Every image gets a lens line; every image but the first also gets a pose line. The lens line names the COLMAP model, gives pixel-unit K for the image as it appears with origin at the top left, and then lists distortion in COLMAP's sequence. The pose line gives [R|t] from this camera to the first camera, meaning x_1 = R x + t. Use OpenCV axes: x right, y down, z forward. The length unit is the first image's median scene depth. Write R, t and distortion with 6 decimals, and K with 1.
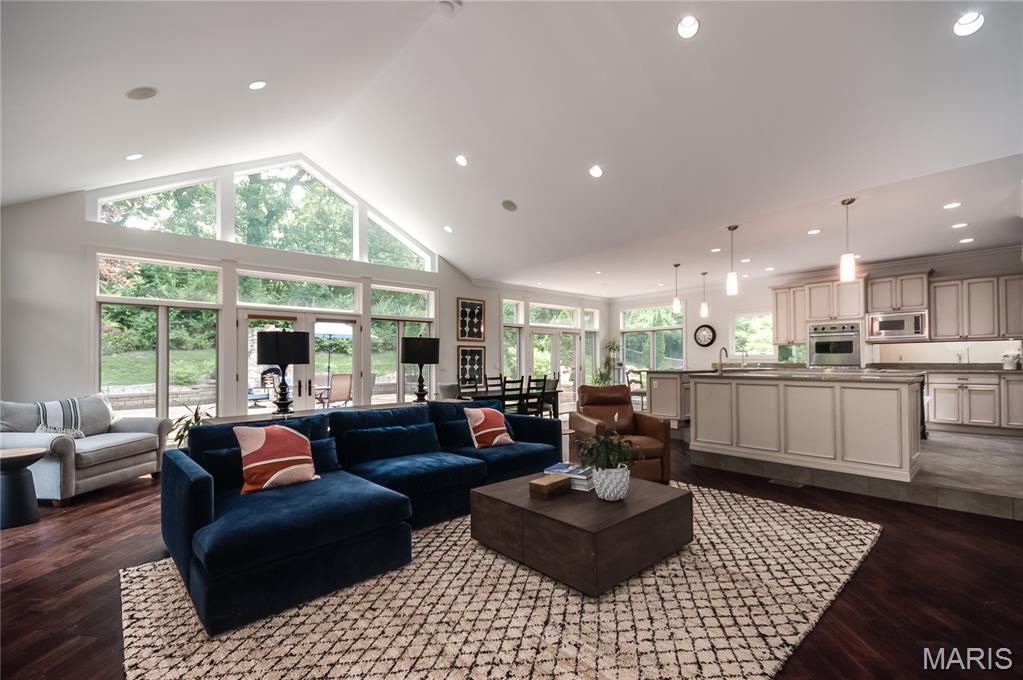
lens RADIAL K [[466.0, 0, 498.0], [0, 466.0, 352.4], [0, 0, 1]] dist [0.008199, -0.004957]
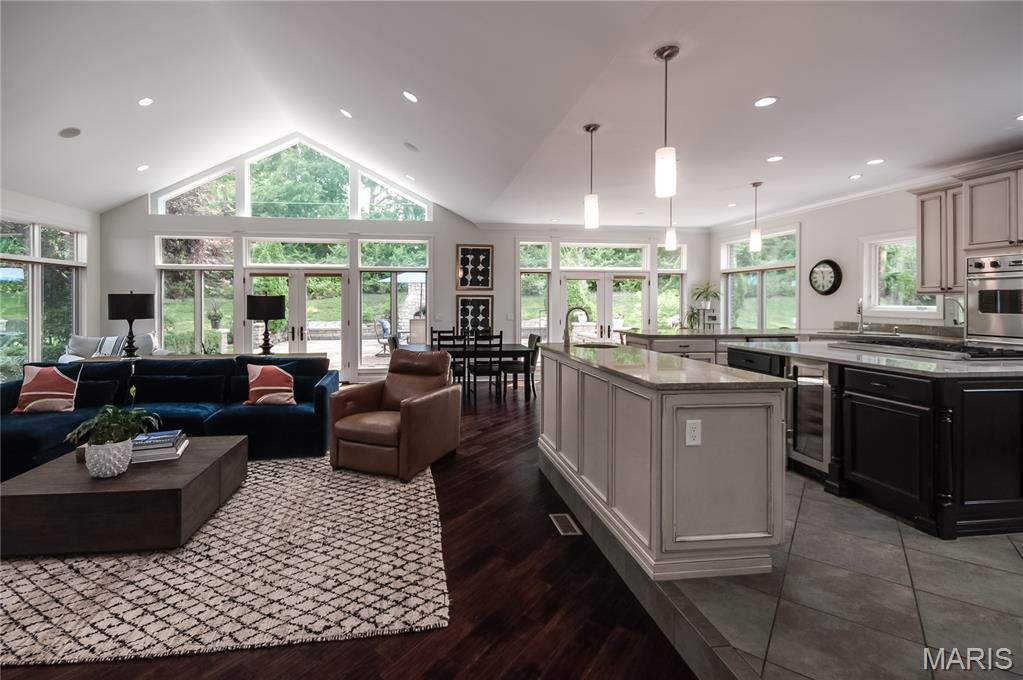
lens RADIAL K [[471.2, 0, 456.5], [0, 471.2, 301.2], [0, 0, 1]] dist [0.001956, 0.001430]
pose [[0.815712, 0.007882, -0.578404, 0.565425], [0.004372, 0.999795, 0.019790, -0.025485], [0.578441, -0.018671, 0.815510, 0.253083]]
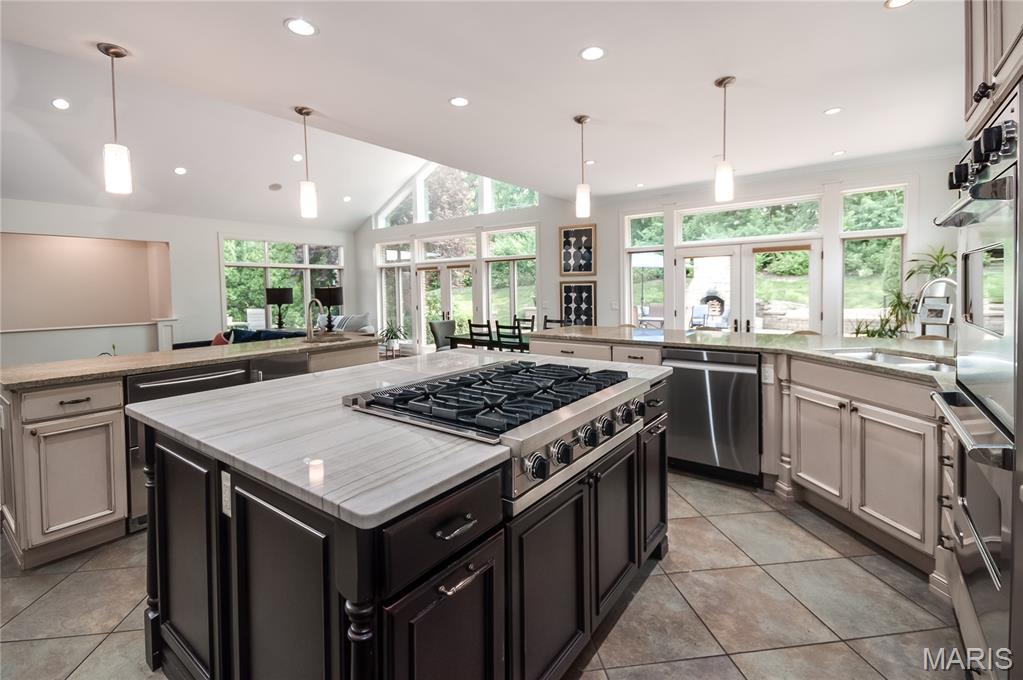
lens RADIAL K [[471.2, 0, 492.8], [0, 471.2, 313.5], [0, 0, 1]] dist [0.001956, 0.001430]
pose [[0.153875, 0.056246, -0.986488, 0.941200], [0.030824, 0.997619, 0.061688, -0.016173], [0.987609, -0.039900, 0.151775, 0.877870]]
